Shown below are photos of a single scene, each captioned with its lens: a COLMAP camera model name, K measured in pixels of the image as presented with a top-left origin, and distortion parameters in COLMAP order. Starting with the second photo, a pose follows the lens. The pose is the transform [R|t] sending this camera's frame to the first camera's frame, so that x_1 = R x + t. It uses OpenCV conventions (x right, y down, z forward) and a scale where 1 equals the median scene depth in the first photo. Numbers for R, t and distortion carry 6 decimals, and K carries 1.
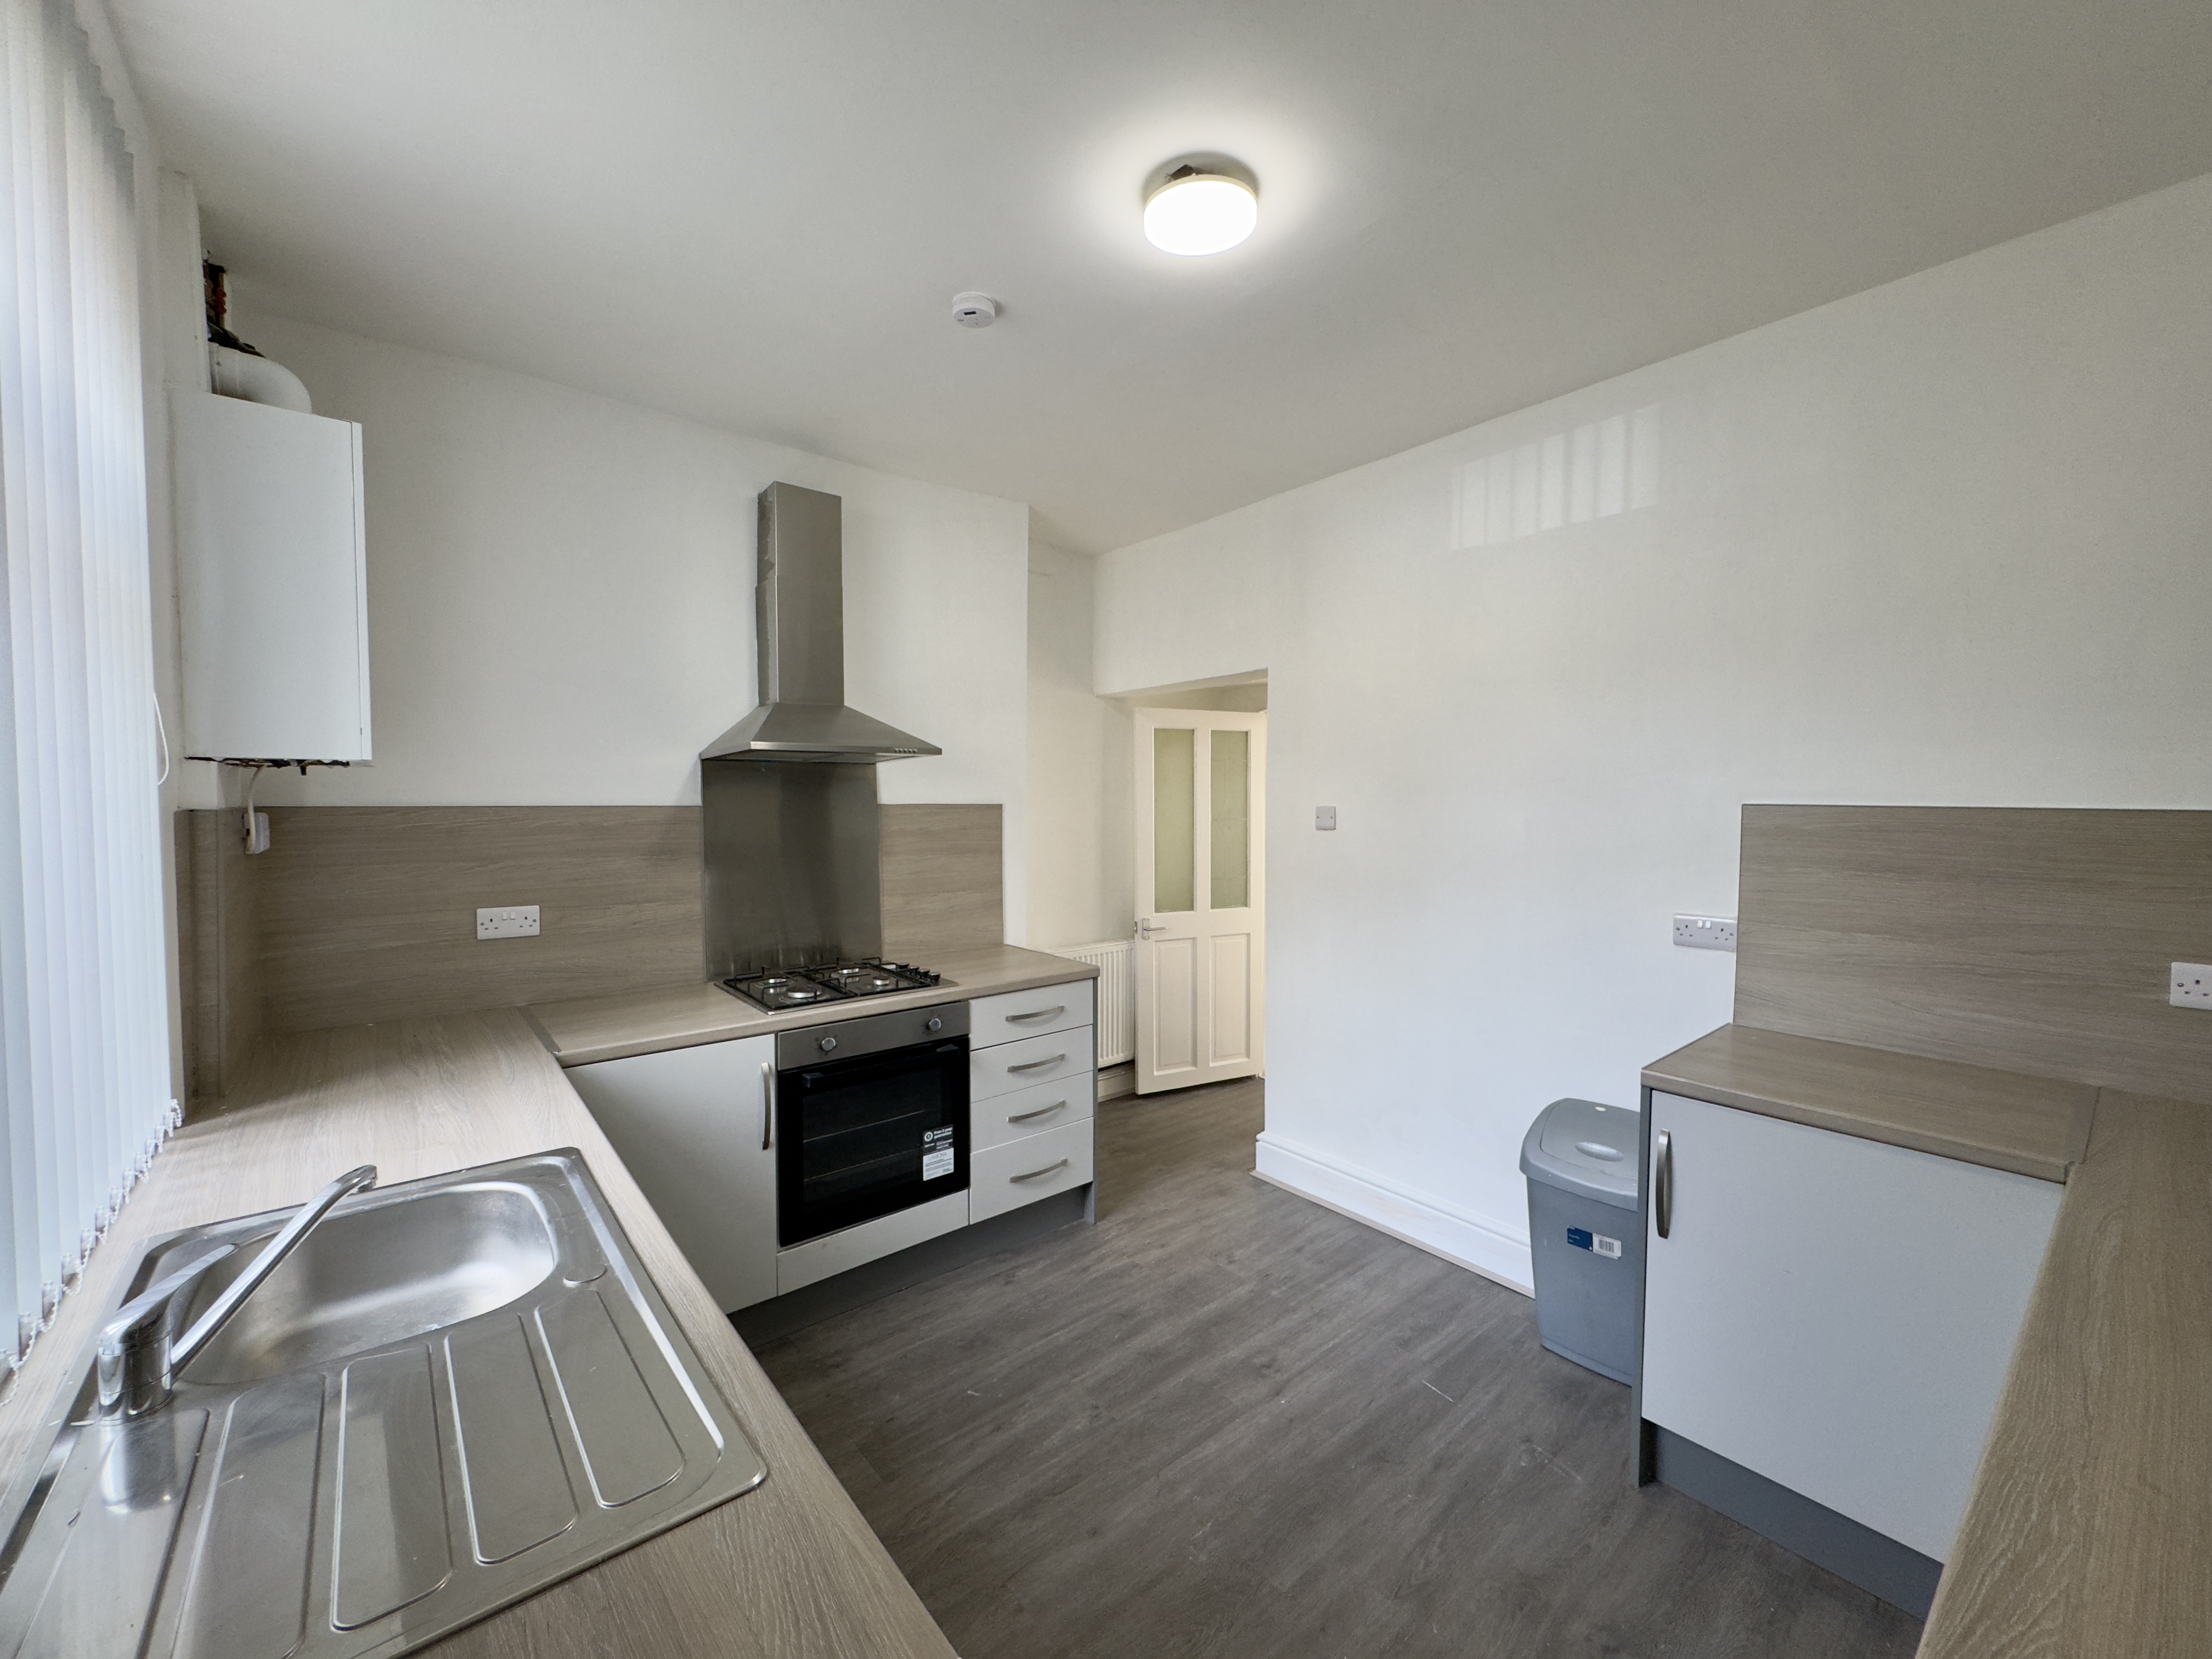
lens RADIAL K [[880.1, 0, 1106.3], [0, 880.1, 830.8], [0, 0, 1]] dist [-0.004060, 0.000075]
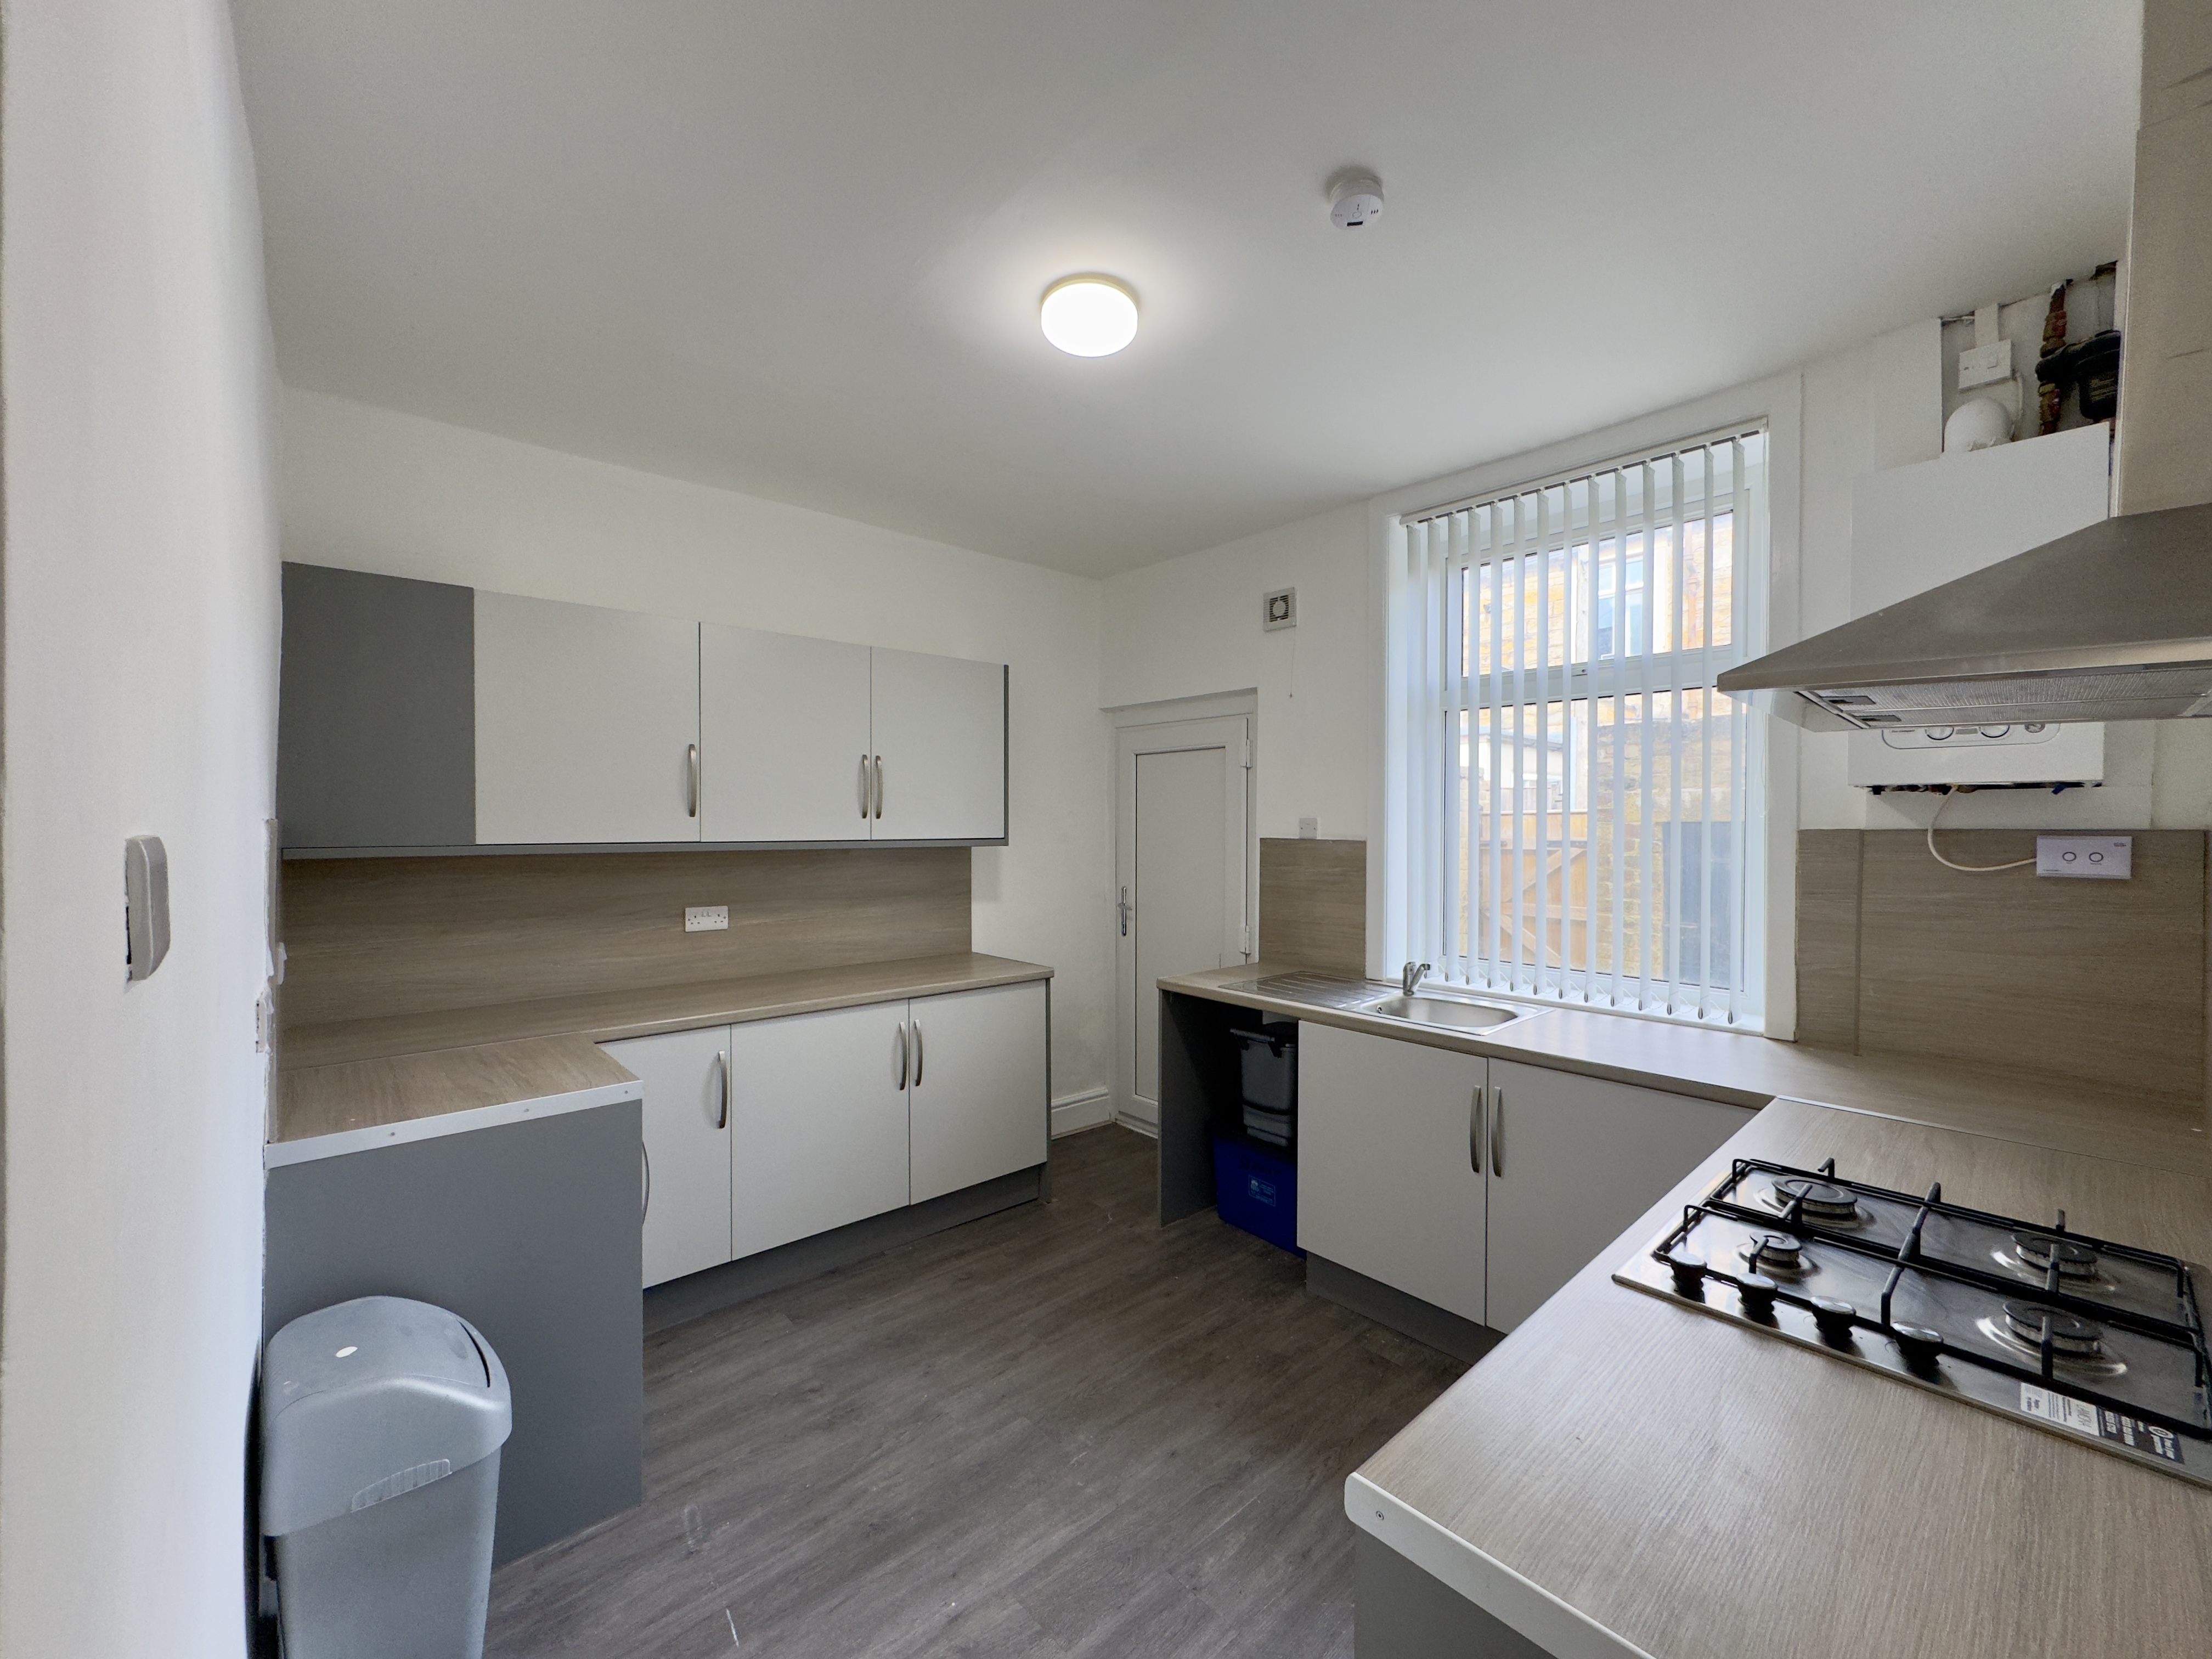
lens RADIAL K [[880.1, 0, 1105.1], [0, 880.1, 829.5], [0, 0, 1]] dist [-0.004060, 0.000075]
pose [[-0.999283, -0.010586, -0.036346, 0.113801], [-0.012196, 0.998941, 0.044357, -0.062543], [0.035838, 0.044768, -0.998354, 1.900597]]
